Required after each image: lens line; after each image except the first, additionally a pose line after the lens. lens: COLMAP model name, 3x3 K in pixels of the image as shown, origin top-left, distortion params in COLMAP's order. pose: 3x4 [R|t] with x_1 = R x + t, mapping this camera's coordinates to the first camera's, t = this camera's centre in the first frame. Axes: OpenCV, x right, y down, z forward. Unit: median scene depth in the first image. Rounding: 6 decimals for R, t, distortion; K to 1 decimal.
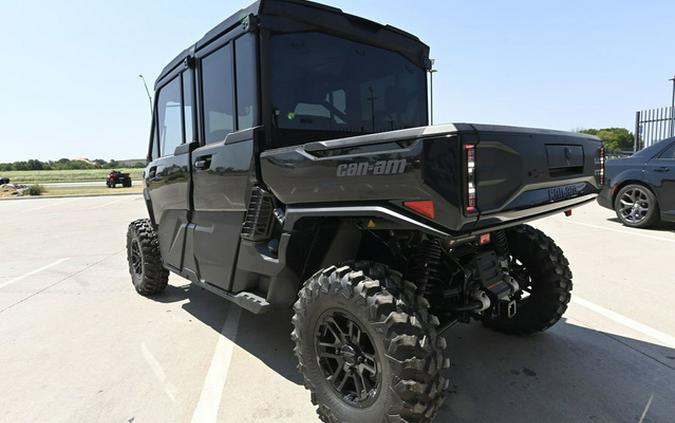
lens RADIAL K [[398.5, 0, 337.3], [0, 398.5, 192.4], [0, 0, 1]] dist [-0.045591, -0.000531]
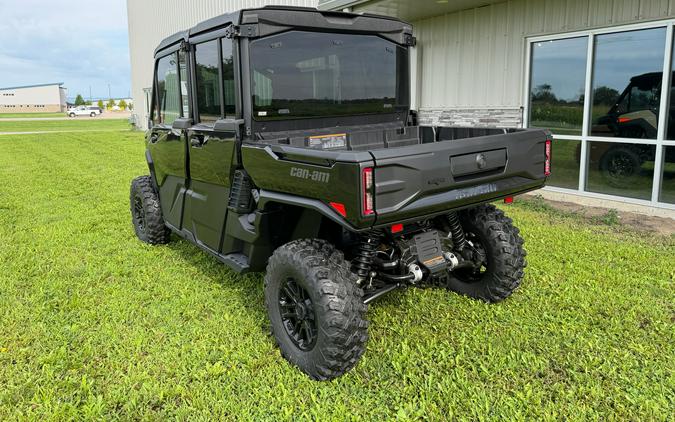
lens RADIAL K [[479.2, 0, 338.5], [0, 479.2, 158.5], [0, 0, 1]] dist [0.079958, -0.000722]
pose [[0.996396, 0.023840, -0.081399, 0.217163], [-0.017384, 0.996713, 0.079124, -0.170089], [0.083018, -0.077424, 0.993536, -0.421044]]
